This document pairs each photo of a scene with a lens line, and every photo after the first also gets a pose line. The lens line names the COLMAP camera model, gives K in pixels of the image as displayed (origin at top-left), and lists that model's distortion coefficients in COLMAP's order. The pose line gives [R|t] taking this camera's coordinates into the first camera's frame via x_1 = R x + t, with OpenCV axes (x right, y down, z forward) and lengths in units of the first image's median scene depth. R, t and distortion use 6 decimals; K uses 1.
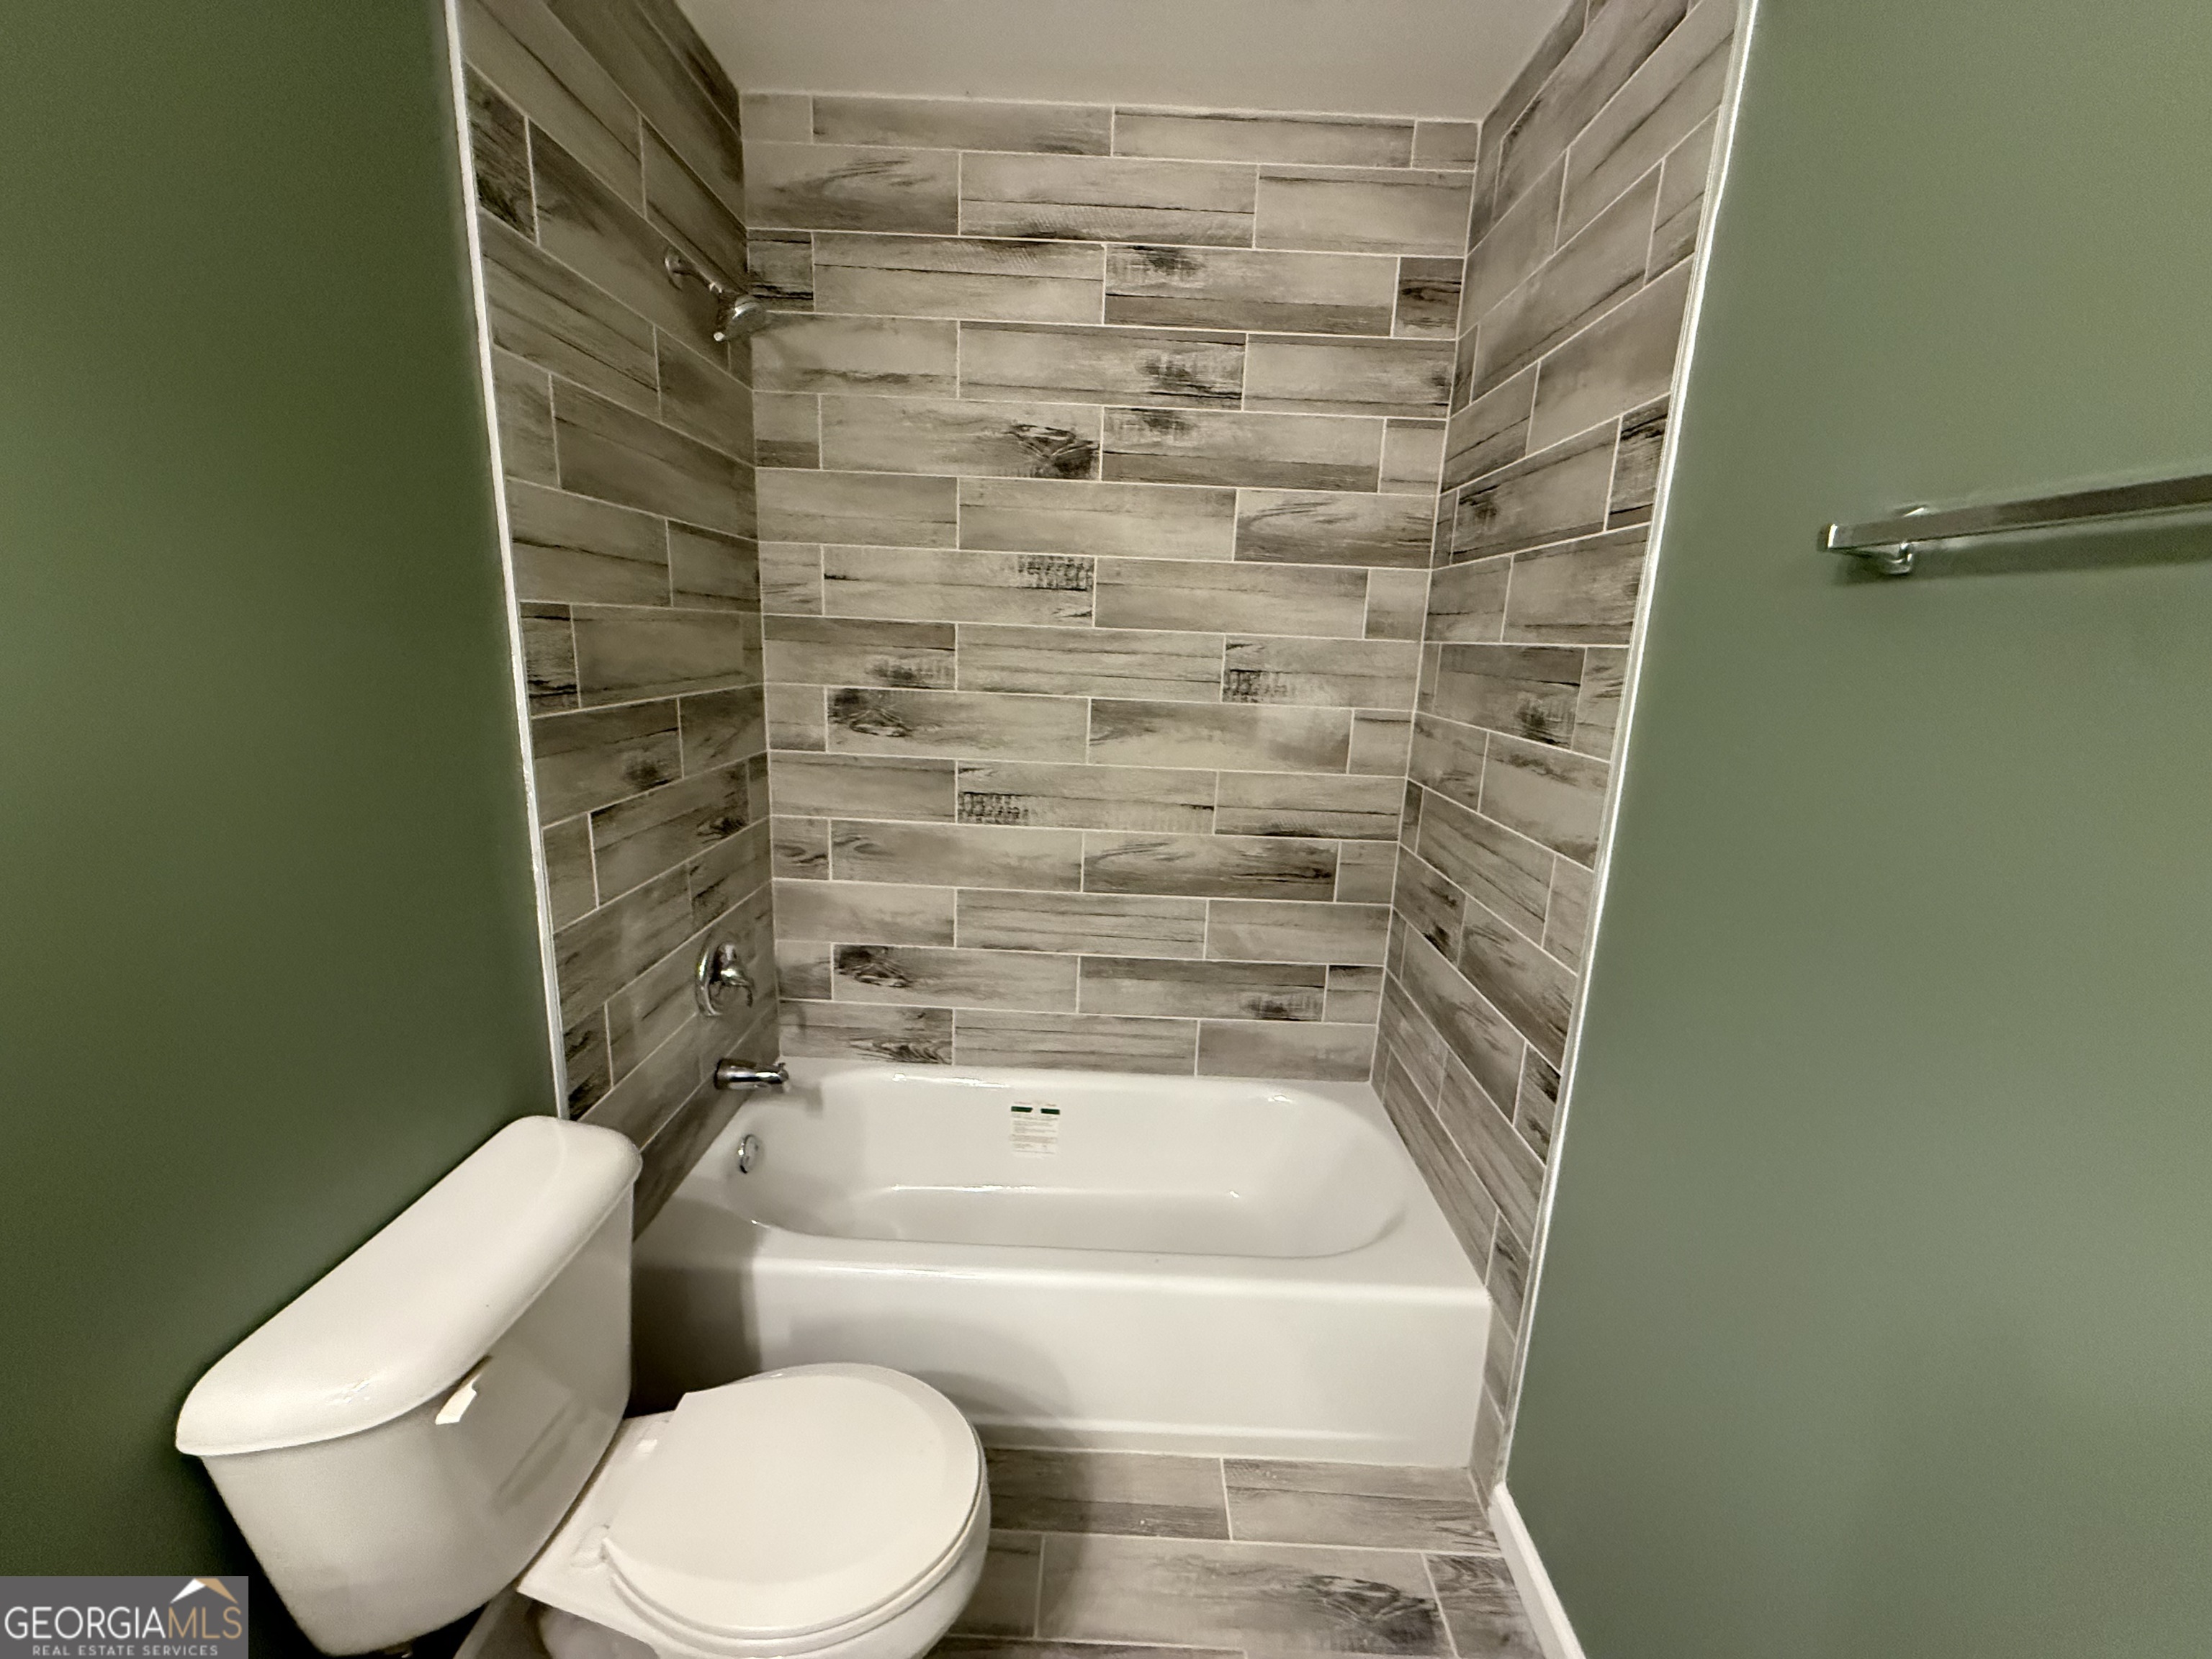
lens RADIAL K [[881.4, 0, 1104.2], [0, 881.4, 822.2], [0, 0, 1]] dist [-0.000438, 0.000001]
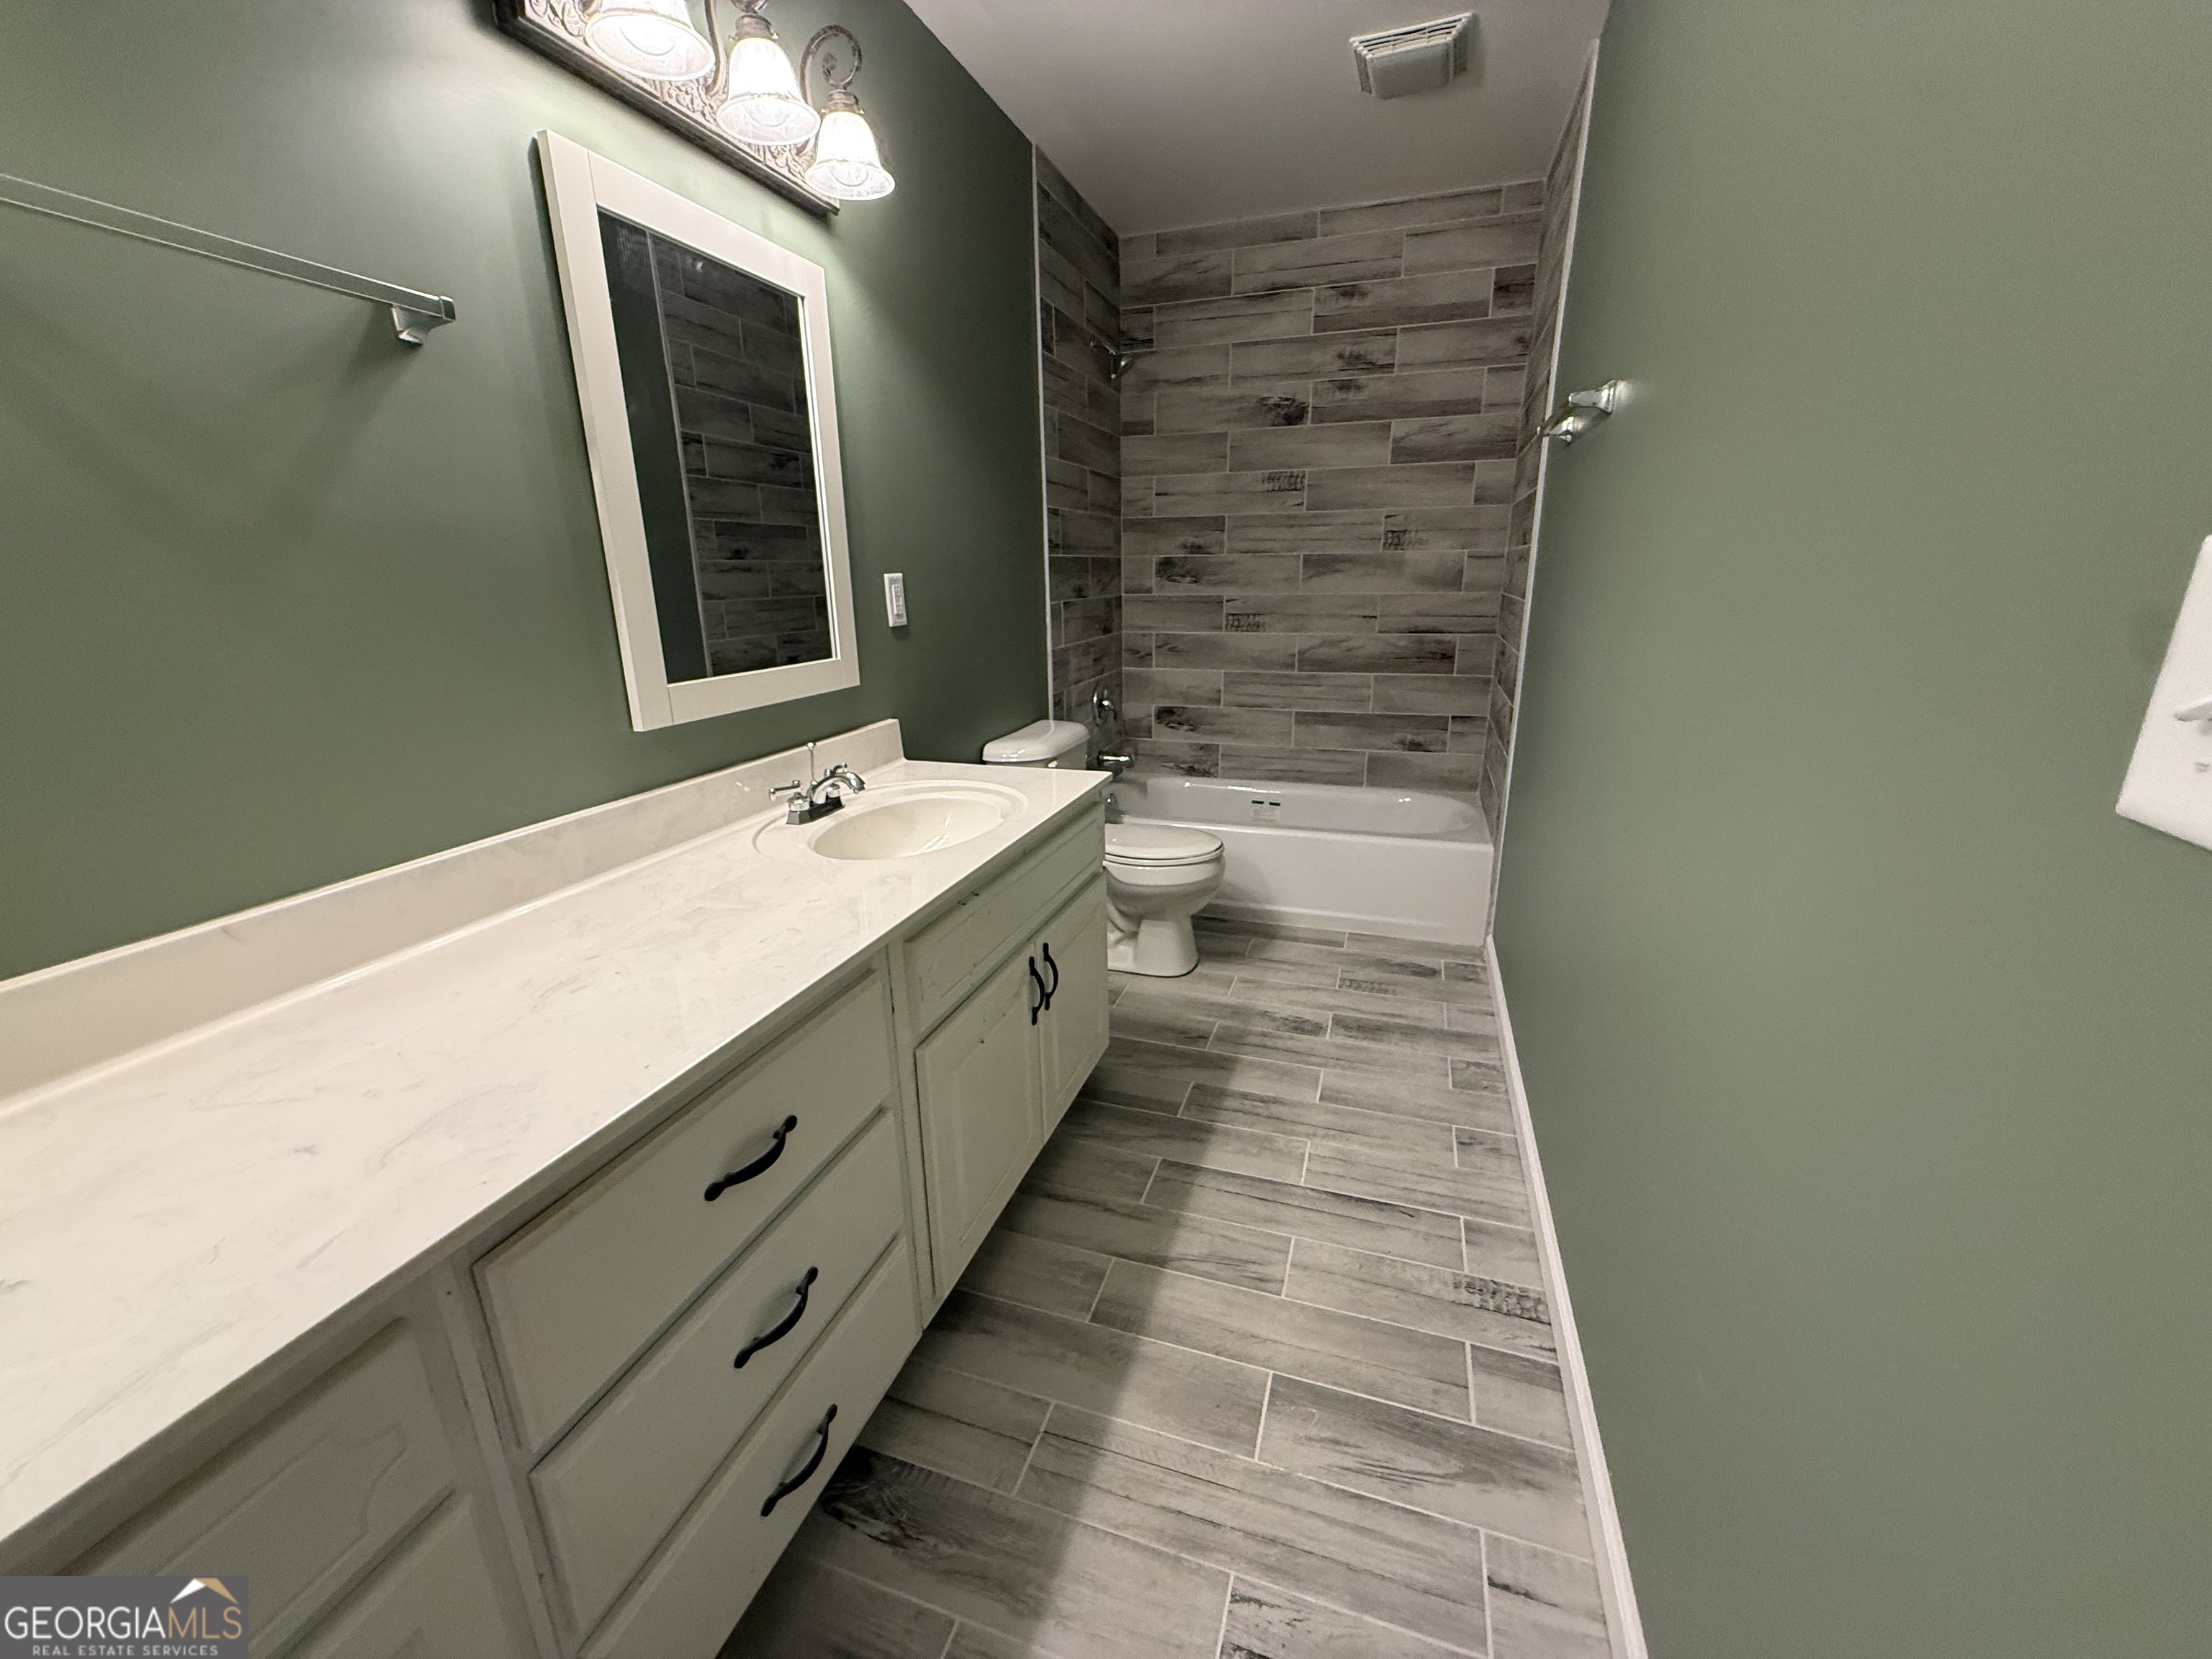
lens RADIAL K [[881.4, 0, 1094.8], [0, 881.4, 825.1], [0, 0, 1]] dist [-0.000438, 0.000001]
pose [[0.947870, 0.035258, -0.316701, 0.176679], [-0.013595, 0.997429, 0.070354, 0.294016], [0.318367, -0.062381, 0.945913, -0.857437]]
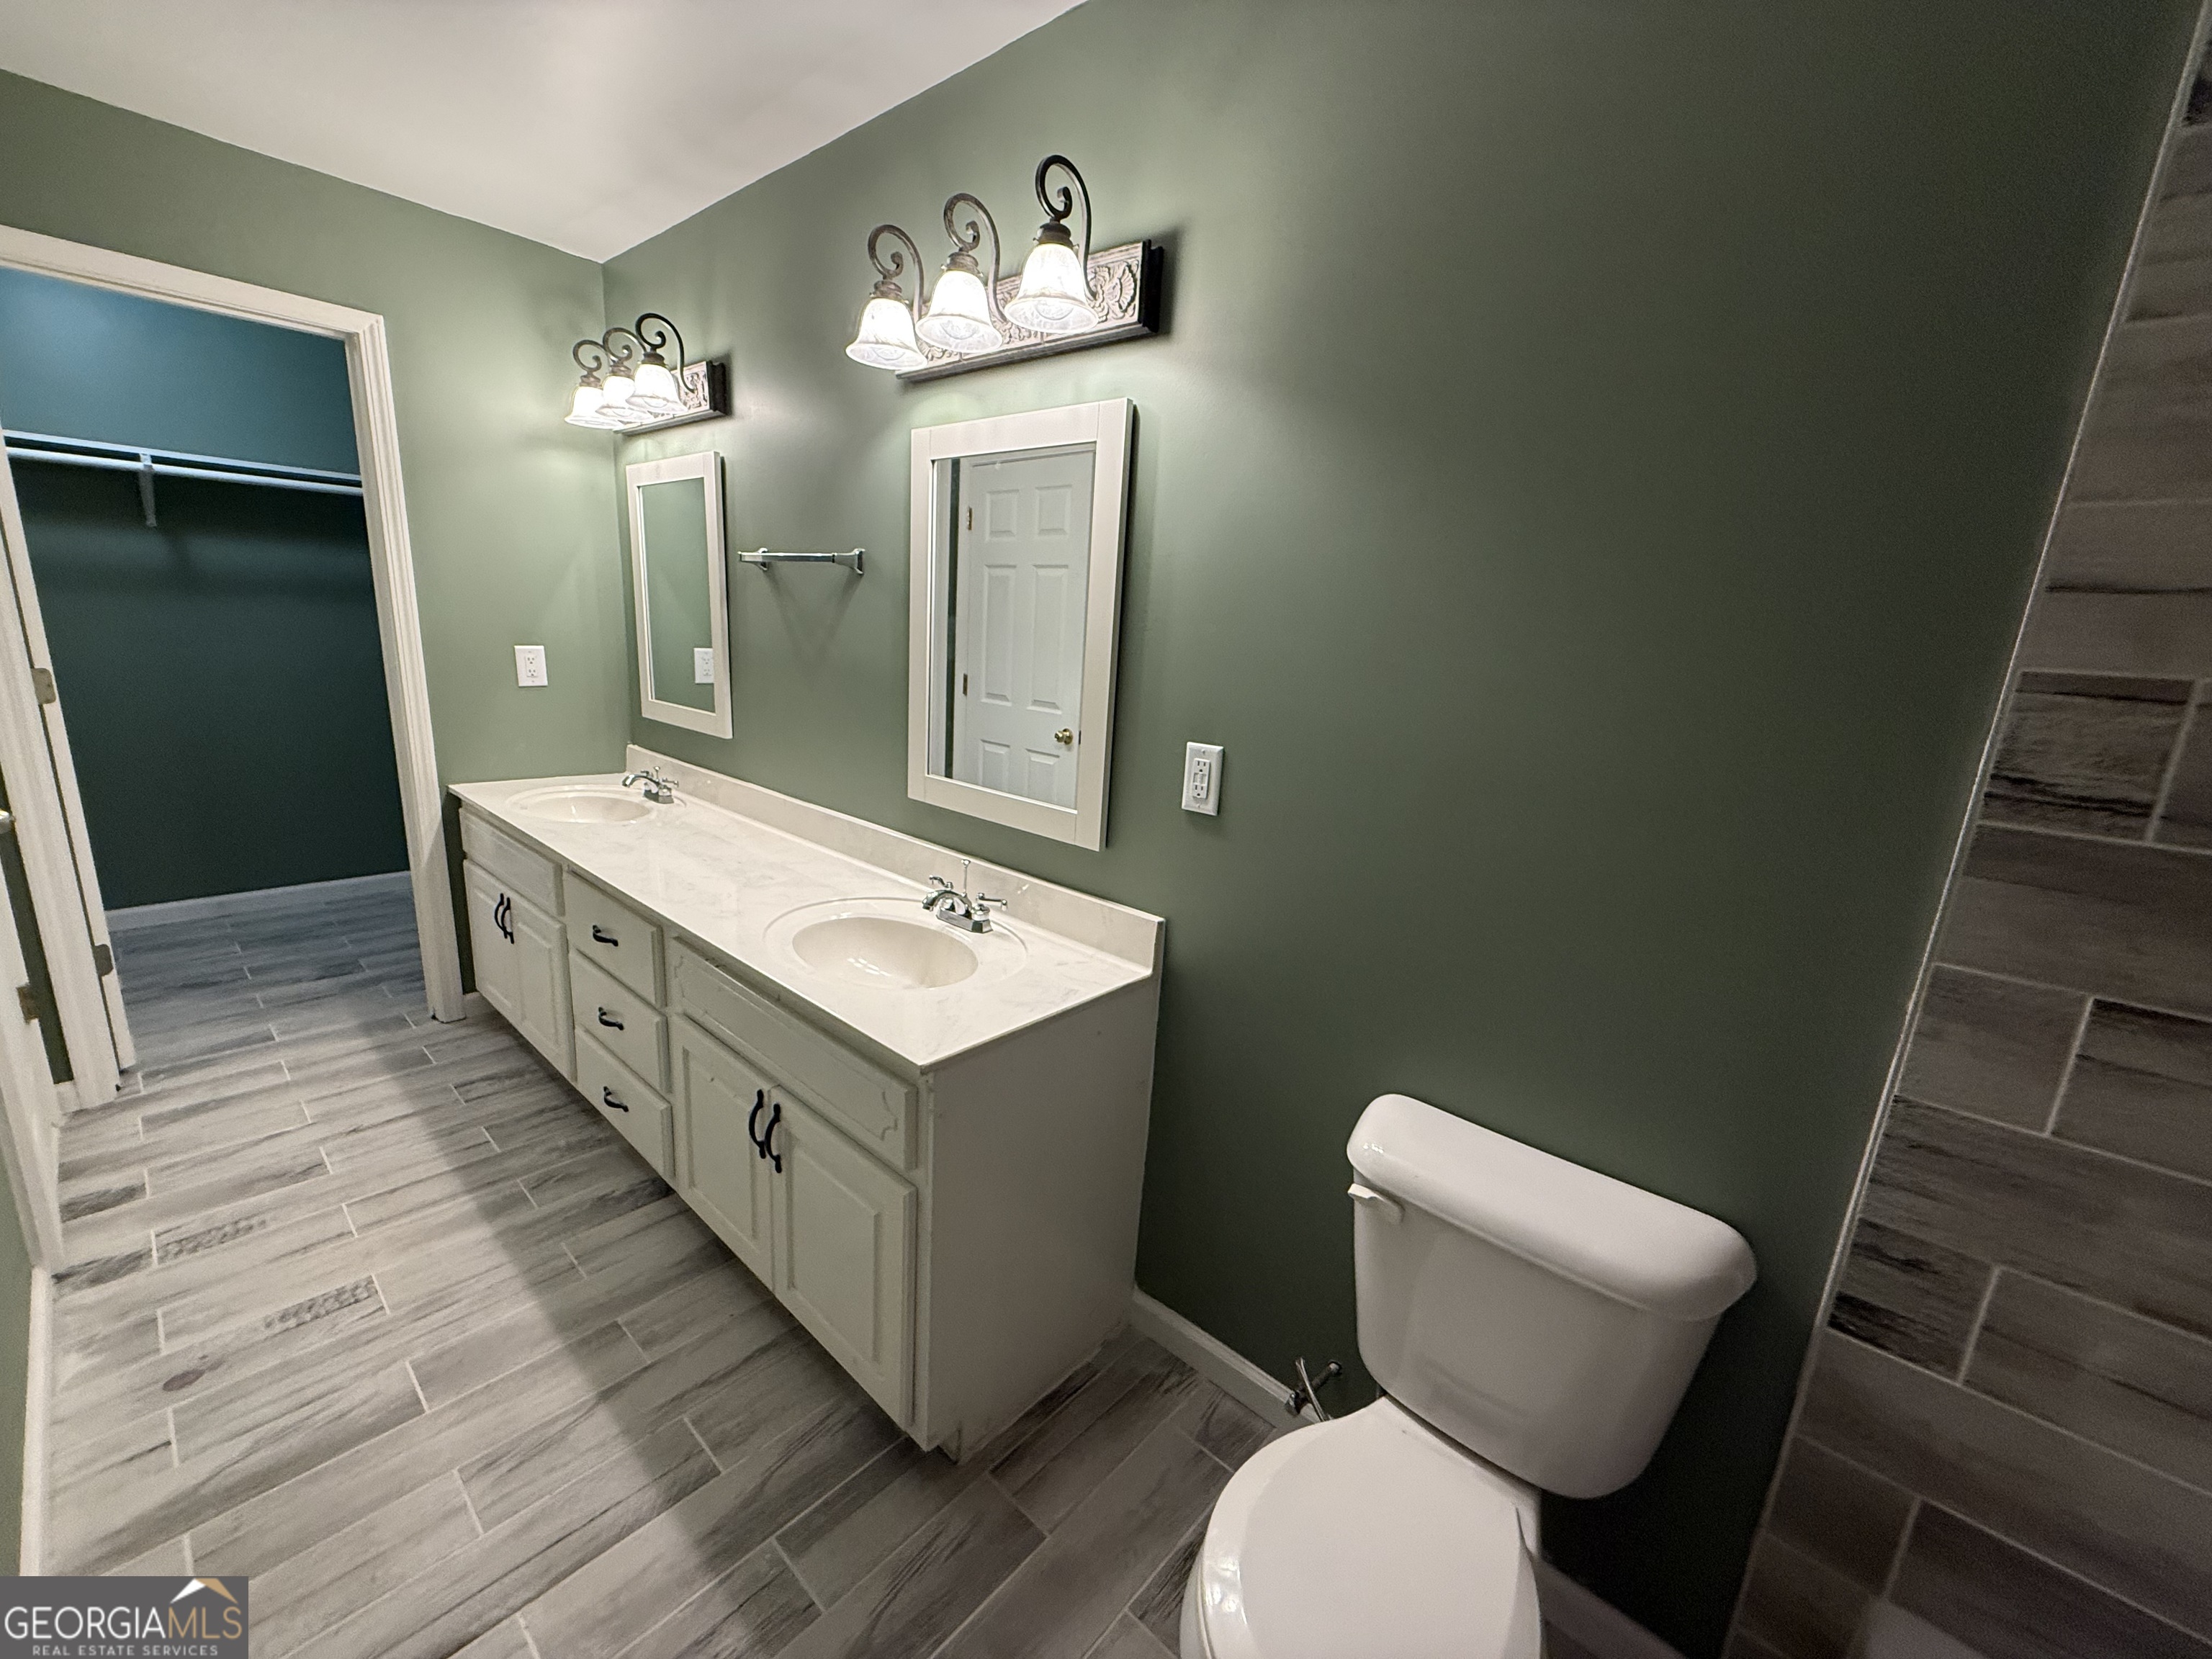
lens RADIAL K [[881.4, 0, 1103.3], [0, 881.4, 831.4], [0, 0, 1]] dist [-0.000438, 0.000001]
pose [[-0.648856, 0.091495, -0.755391, 0.261233], [-0.244865, 0.914829, 0.321138, -0.108995], [0.720436, 0.393341, -0.571188, 0.573561]]
